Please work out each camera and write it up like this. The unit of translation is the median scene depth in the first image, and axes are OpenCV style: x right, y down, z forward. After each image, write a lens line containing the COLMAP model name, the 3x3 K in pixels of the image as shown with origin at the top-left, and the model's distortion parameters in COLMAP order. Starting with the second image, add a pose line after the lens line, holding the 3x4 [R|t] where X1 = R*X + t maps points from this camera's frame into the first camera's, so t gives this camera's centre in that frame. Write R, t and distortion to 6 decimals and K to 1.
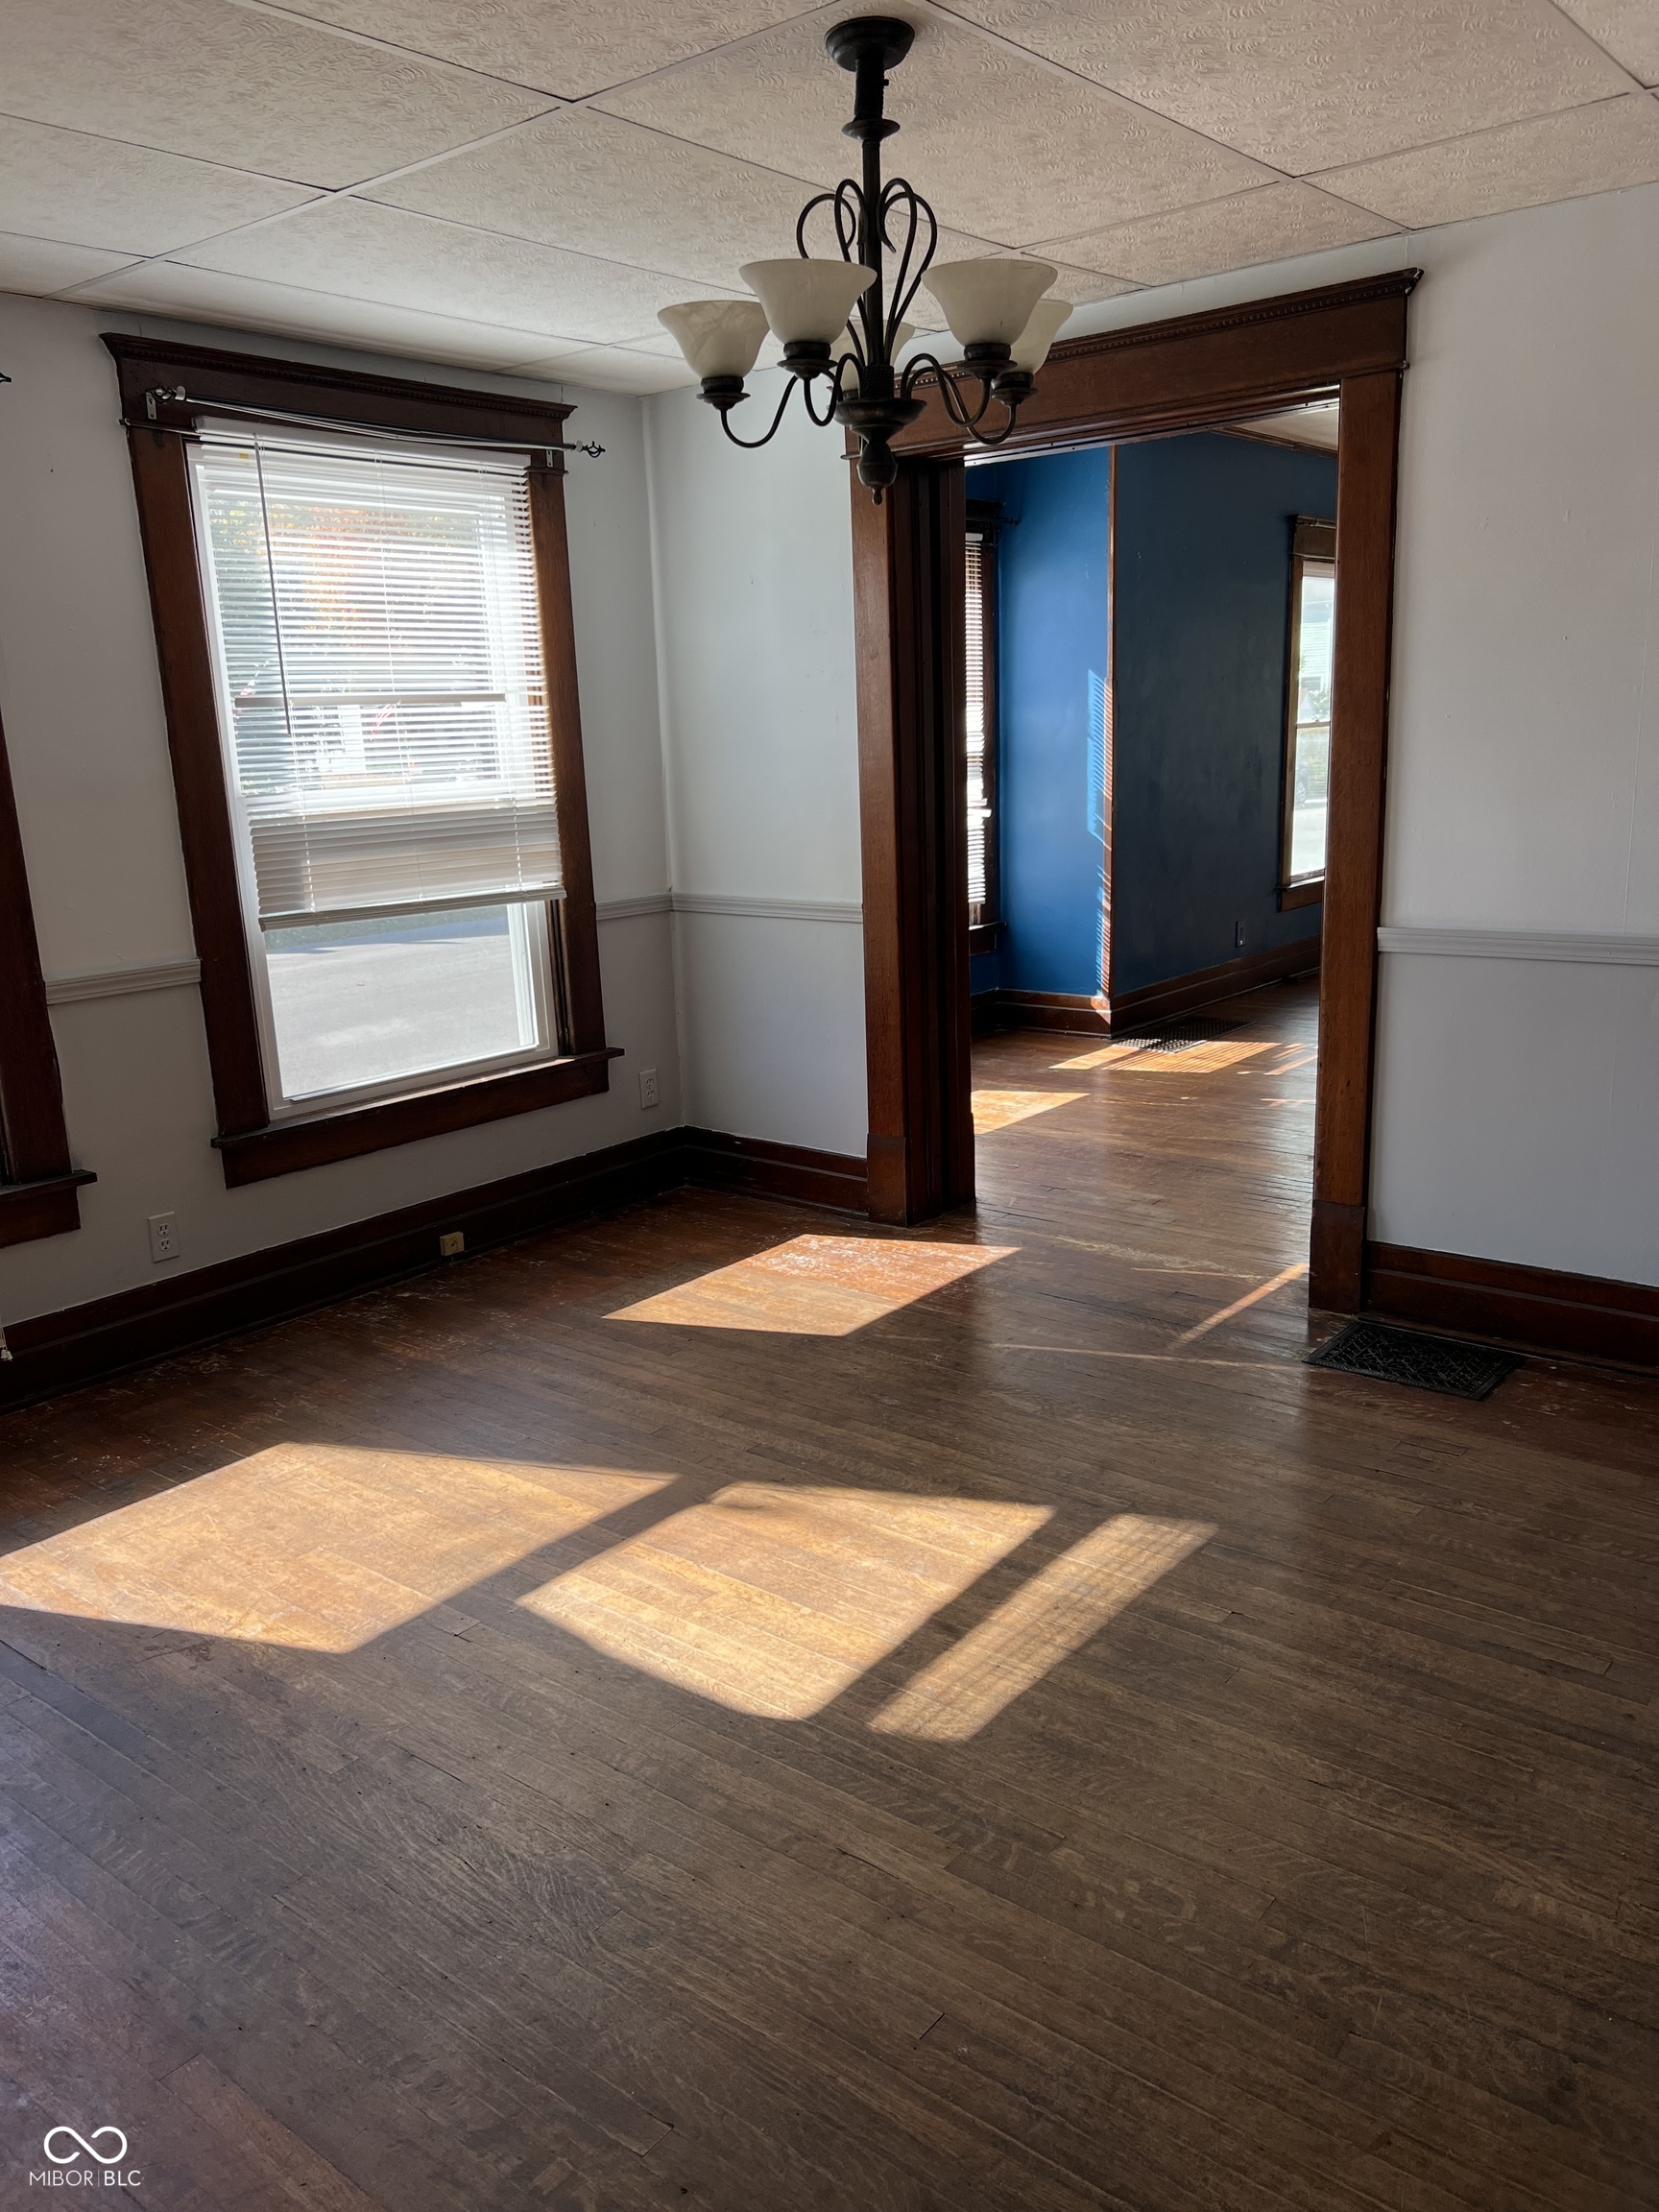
lens RADIAL K [[1701.7, 0, 830.6], [0, 1701.7, 1111.7], [0, 0, 1]] dist [0.046005, -0.012910]
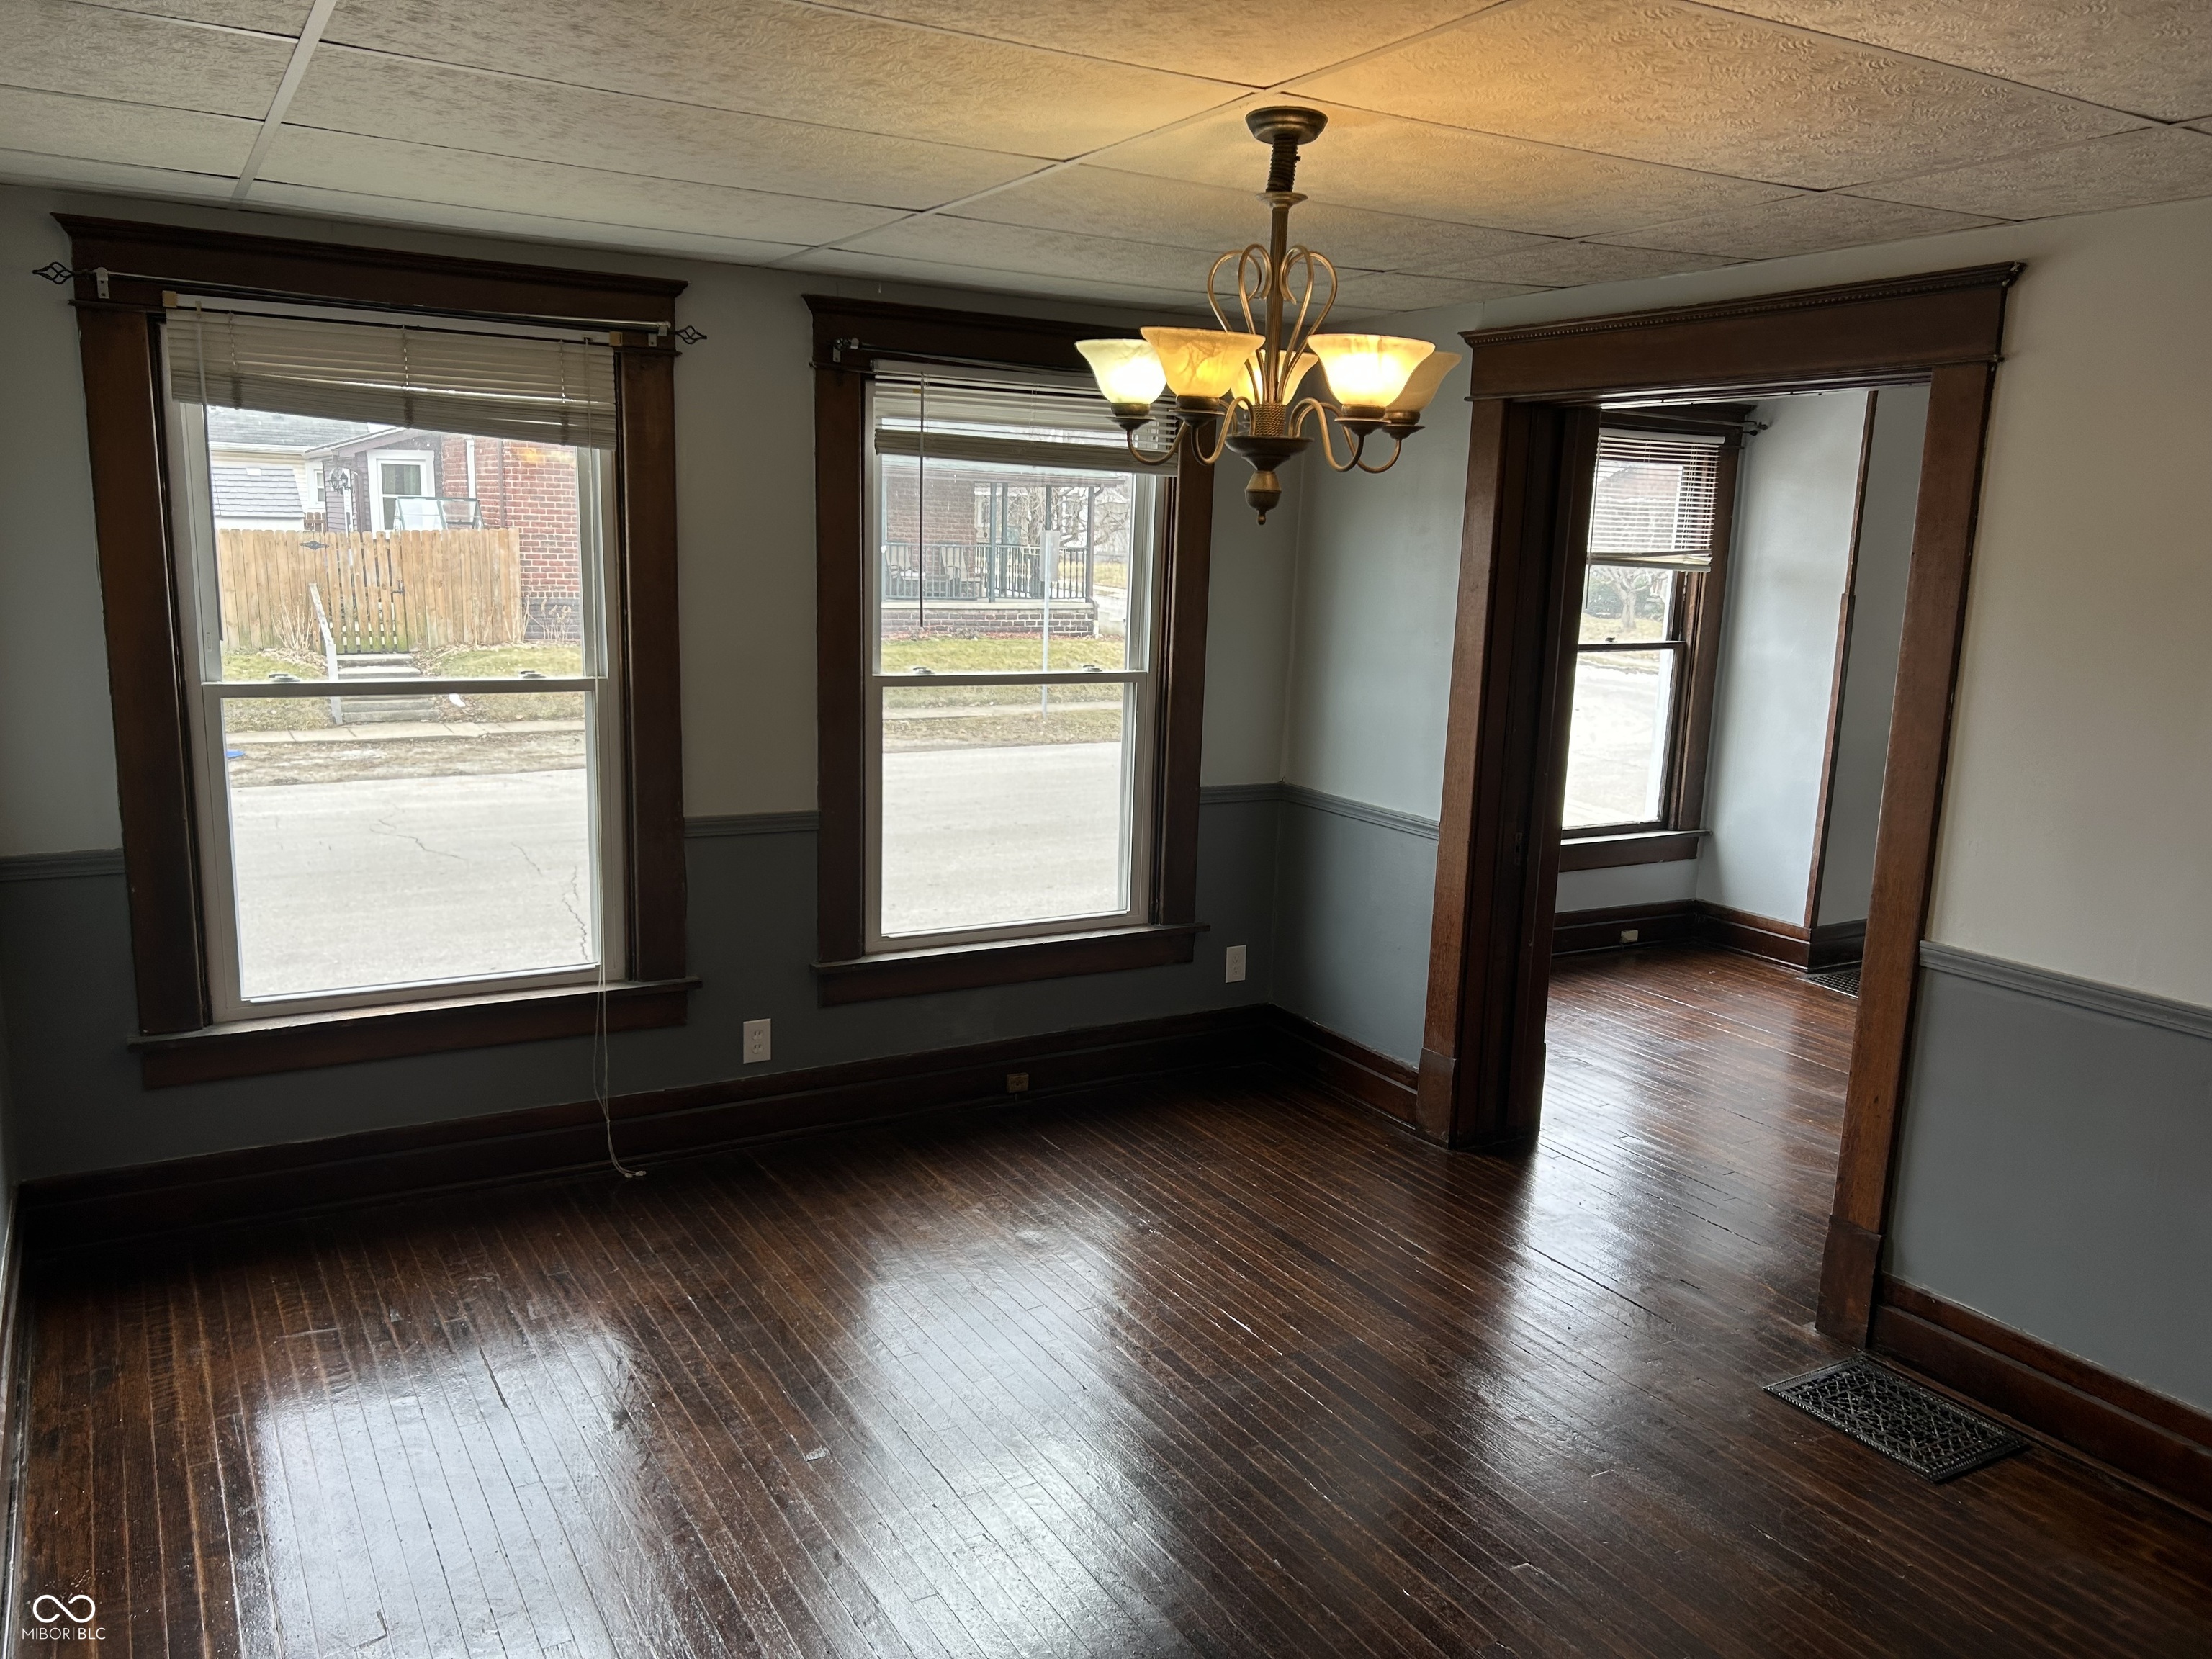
lens RADIAL K [[1663.7, 0, 1104.3], [0, 1663.7, 831.3], [0, 0, 1]] dist [0.040968, 0.004451]
pose [[0.933925, 0.130638, -0.332744, 0.193394], [-0.146640, 0.988915, -0.023322, -0.076709], [0.326009, 0.070575, 0.942729, -0.004439]]
